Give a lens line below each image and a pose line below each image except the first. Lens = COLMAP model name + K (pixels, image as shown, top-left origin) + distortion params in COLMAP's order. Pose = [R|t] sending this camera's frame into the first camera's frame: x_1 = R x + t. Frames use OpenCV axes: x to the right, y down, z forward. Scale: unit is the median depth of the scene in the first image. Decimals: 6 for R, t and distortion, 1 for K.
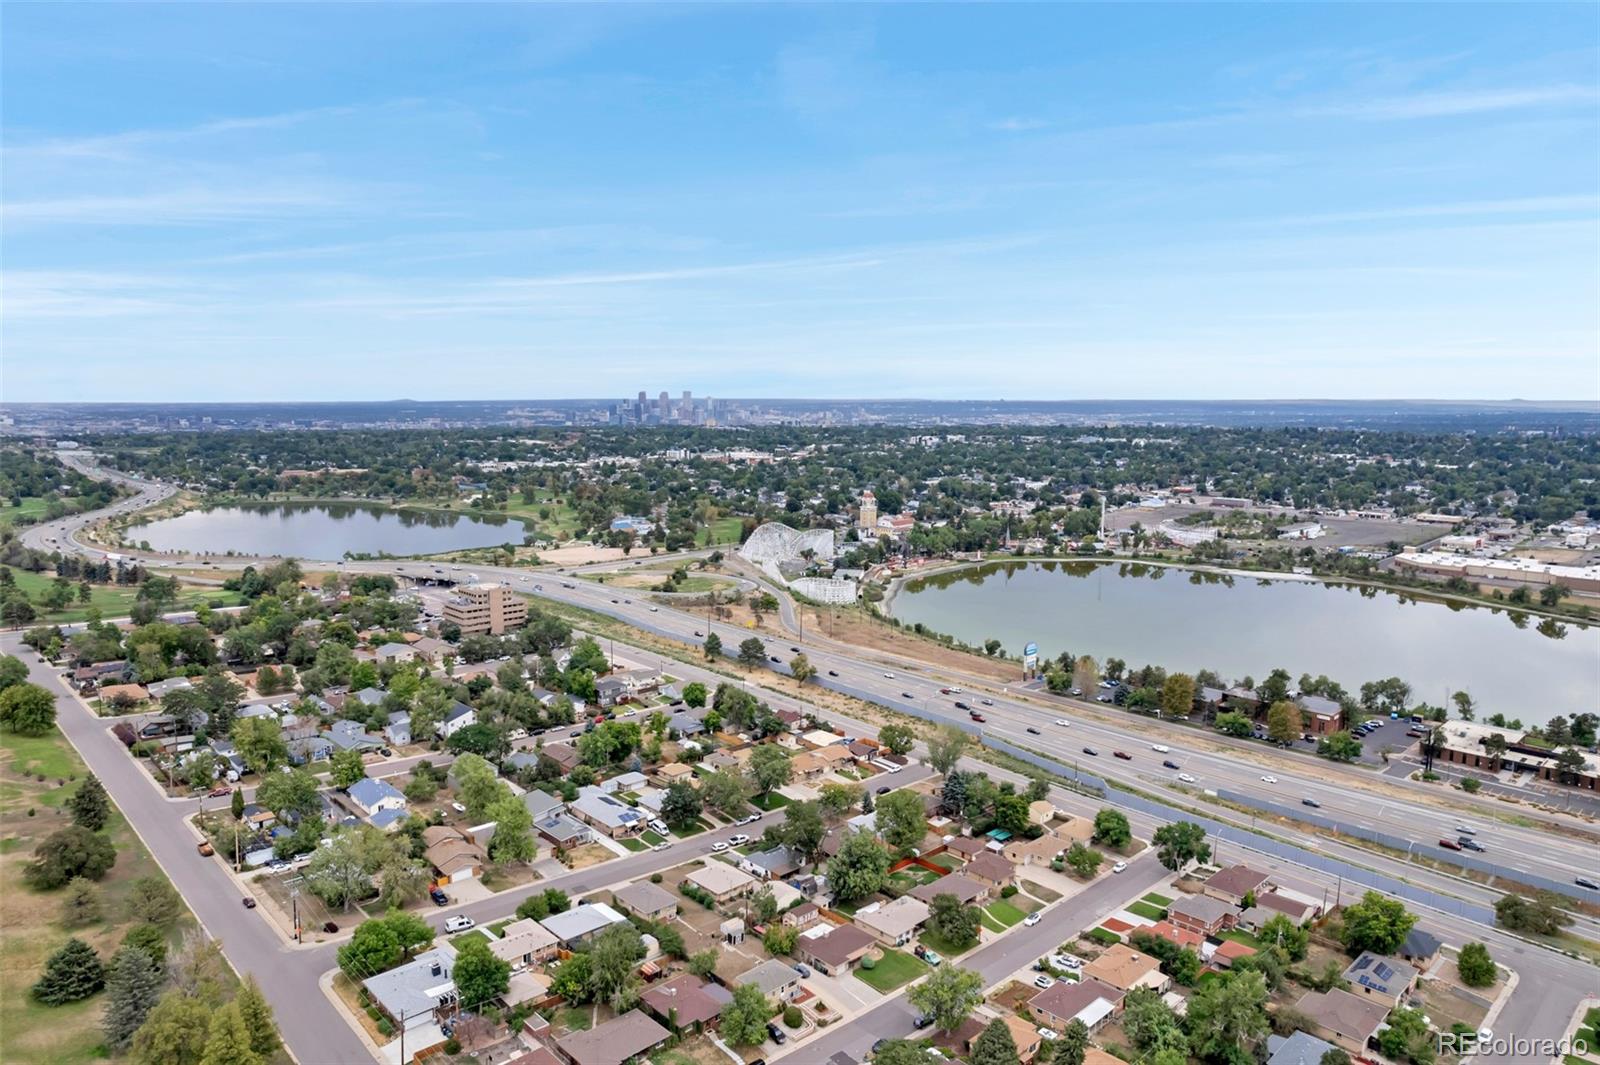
lens RADIAL K [[1036.8, 0, 800.0], [0, 1036.8, 532.5], [0, 0, 1]] dist [-0.069929, 0.065526]
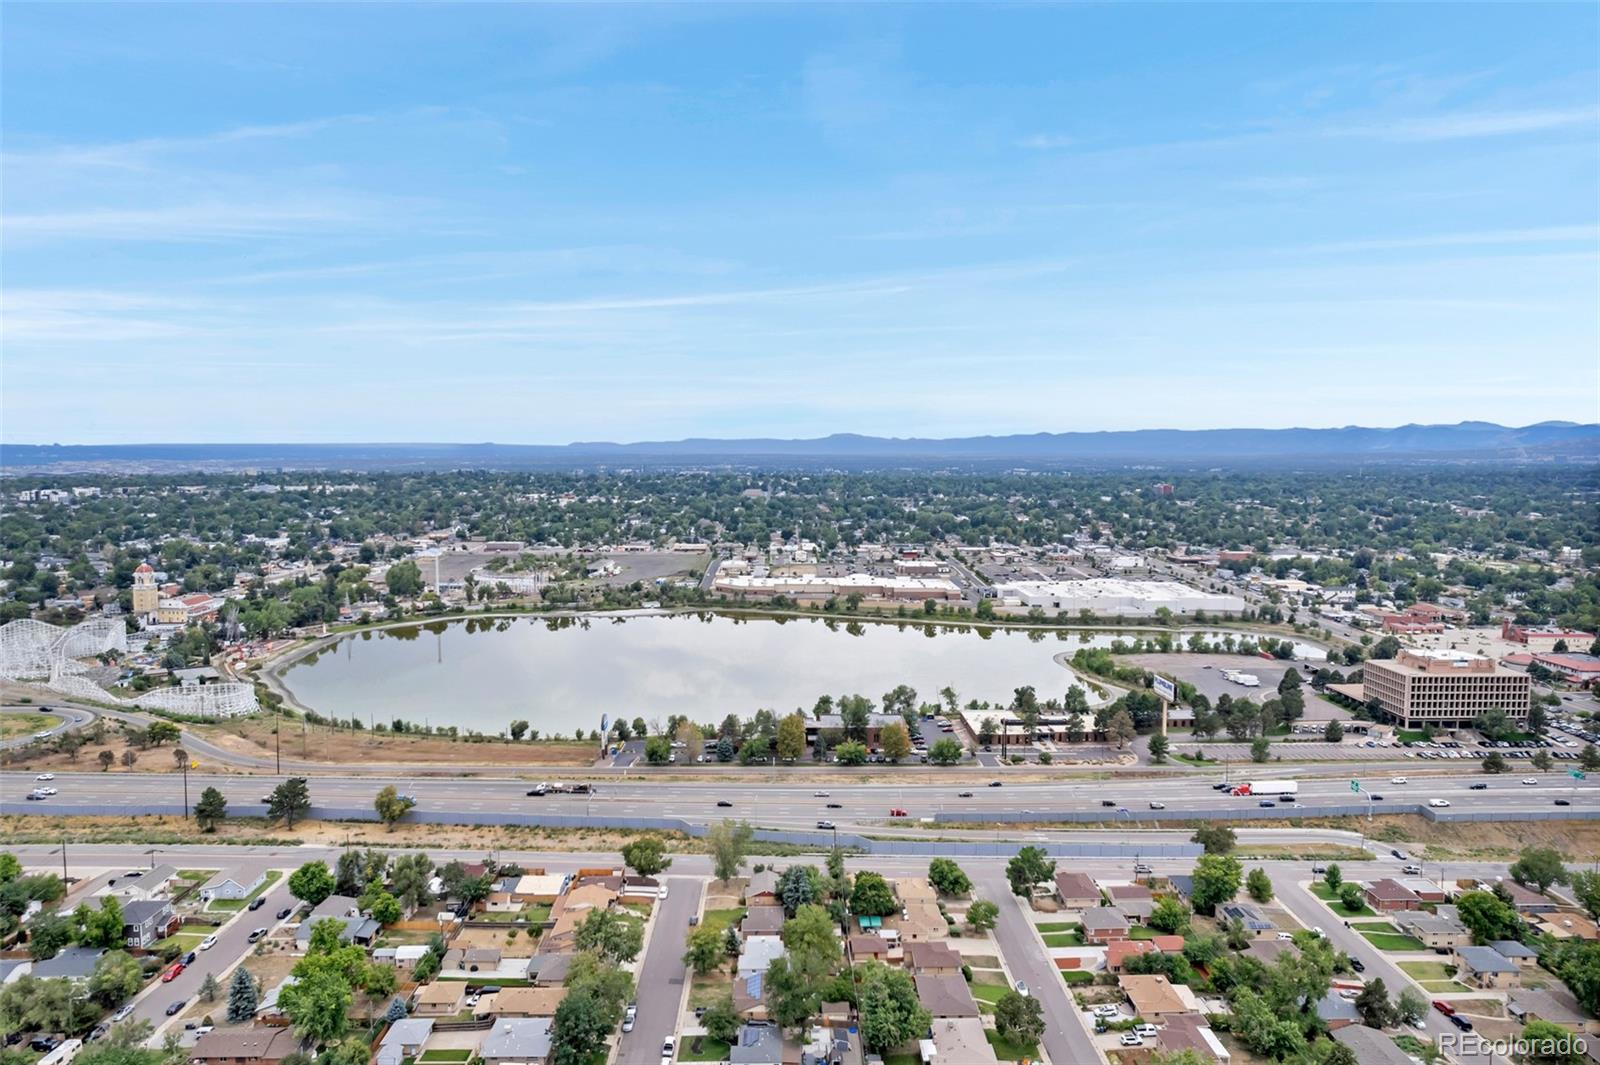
lens RADIAL K [[1036.8, 0, 800.0], [0, 1036.8, 532.5], [0, 0, 1]] dist [-0.069929, 0.065526]
pose [[0.666507, -0.059431, 0.743126, -0.335407], [0.090610, 0.995885, -0.001623, -0.036859], [-0.739972, 0.068416, 0.669149, 0.271539]]
